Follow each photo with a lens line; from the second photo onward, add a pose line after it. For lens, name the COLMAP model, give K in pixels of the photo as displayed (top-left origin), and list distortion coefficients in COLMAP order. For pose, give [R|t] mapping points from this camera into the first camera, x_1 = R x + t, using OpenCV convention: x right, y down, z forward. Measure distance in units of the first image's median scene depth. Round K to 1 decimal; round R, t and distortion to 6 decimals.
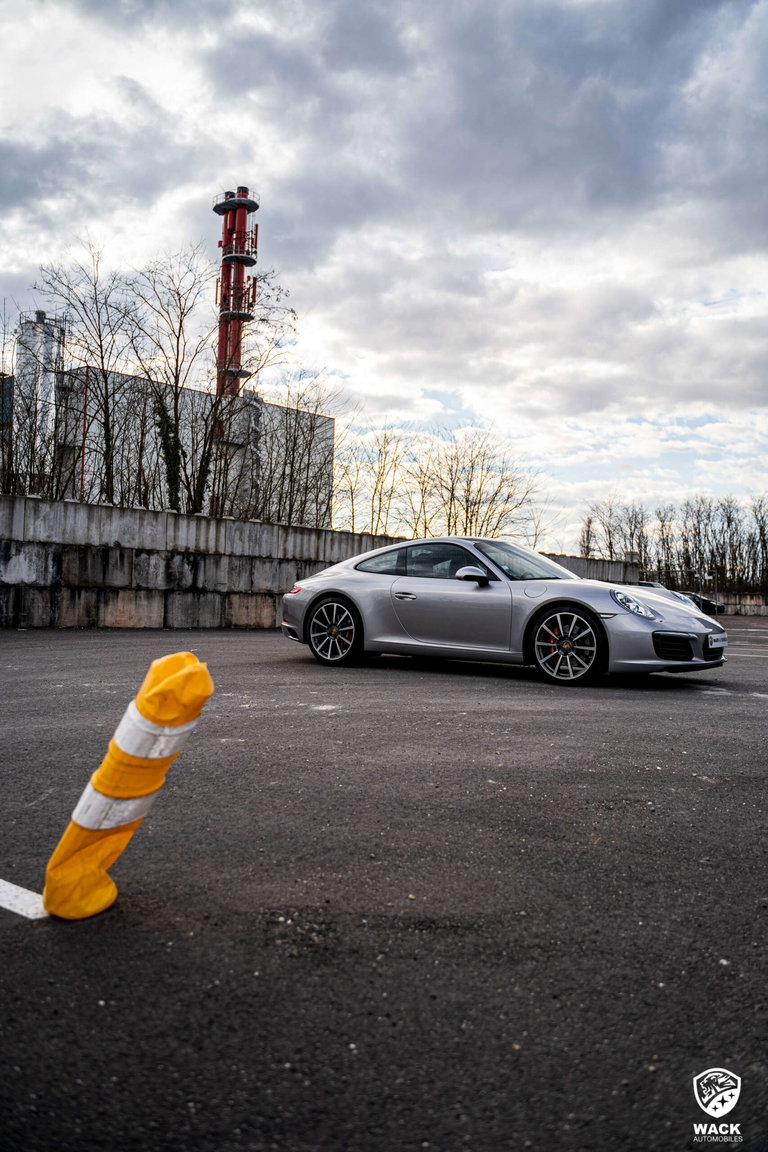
lens RADIAL K [[938.7, 0, 384.0], [0, 938.7, 576.0], [0, 0, 1]] dist [-0.116331, 0.091777]
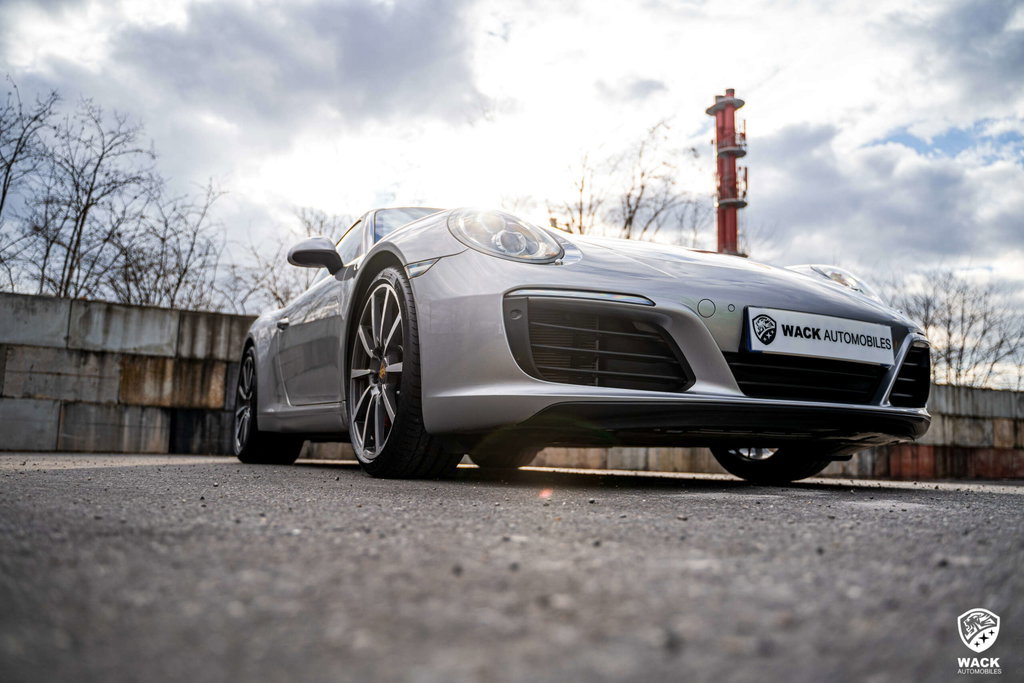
lens RADIAL K [[834.4, 0, 512.0], [0, 834.4, 341.5], [0, 0, 1]] dist [-0.116331, 0.091777]
pose [[0.892824, -0.065921, -0.445556, 0.177888], [0.004570, 0.990506, -0.137391, 0.049416], [0.450383, 0.120630, 0.884649, 0.325071]]
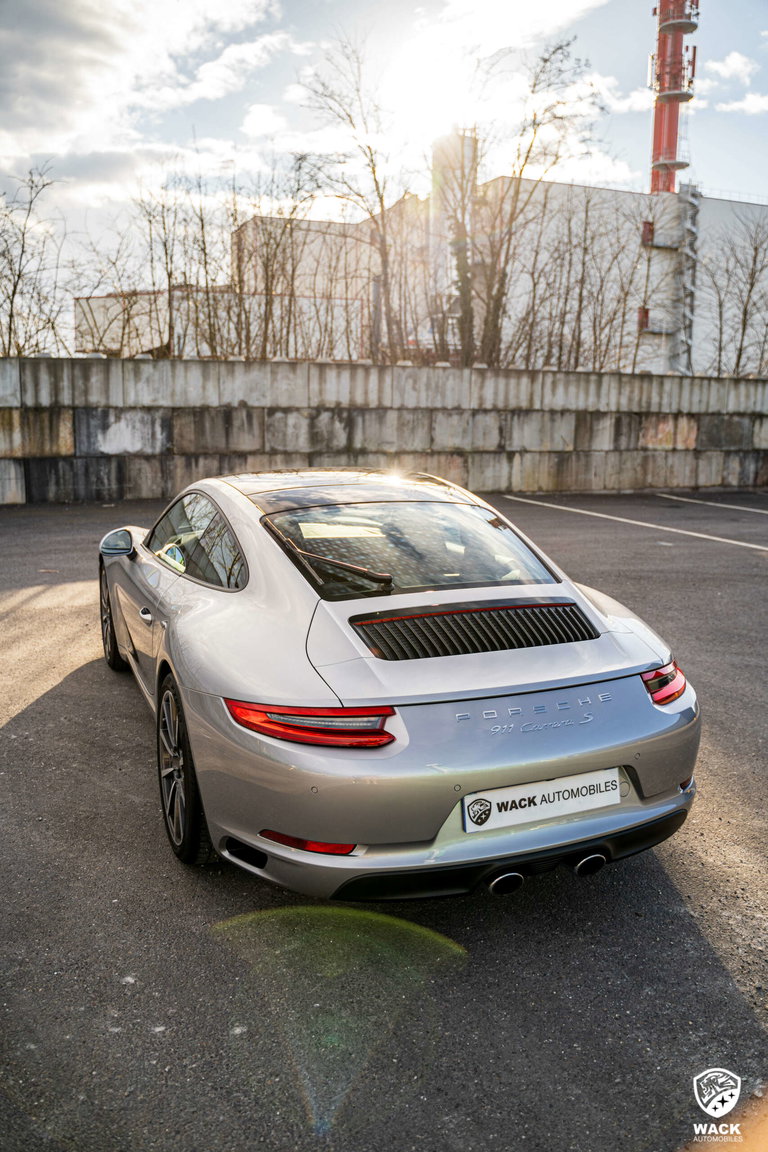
lens RADIAL K [[934.6, 0, 381.7], [0, 934.6, 574.3], [0, 0, 1]] dist [-0.117712, 0.098651]
pose [[0.875470, 0.076769, -0.477136, 0.260236], [0.019450, 0.980905, 0.193512, -0.042508], [0.482881, -0.178695, 0.857260, 0.271147]]
